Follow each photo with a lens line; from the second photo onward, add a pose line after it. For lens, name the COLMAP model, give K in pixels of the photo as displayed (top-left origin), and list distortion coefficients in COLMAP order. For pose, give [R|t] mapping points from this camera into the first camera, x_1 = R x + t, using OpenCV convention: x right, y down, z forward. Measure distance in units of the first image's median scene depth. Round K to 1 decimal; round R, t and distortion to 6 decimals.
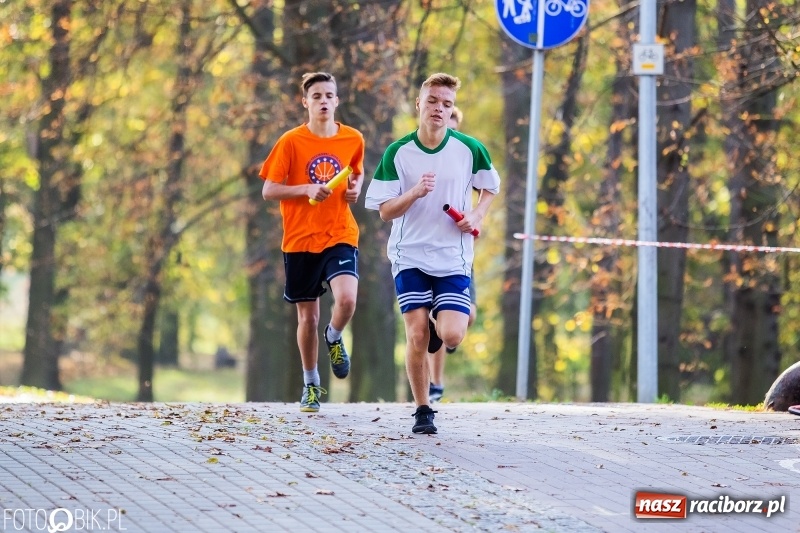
lens RADIAL K [[4954.2, 0, 400.0], [0, 4954.2, 266.5], [0, 0, 1]] dist [0.541996, 33.860527]
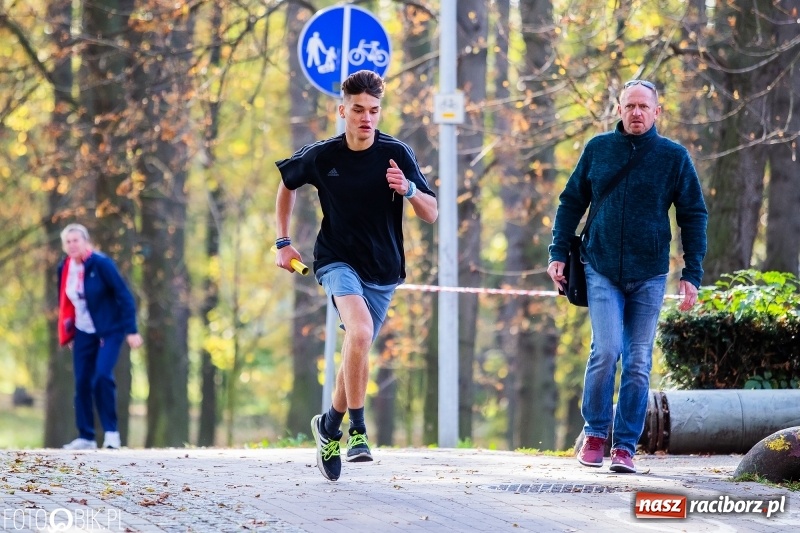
lens RADIAL K [[5608.9, 0, 358.6], [0, 5608.9, 232.4], [0, 0, 1]] dist [0.691511, 71.729953]
pose [[0.999850, -0.001074, 0.017292, 0.012009], [0.001337, 0.999883, -0.015212, 0.001270], [-0.017274, 0.015233, 0.999735, -0.155986]]
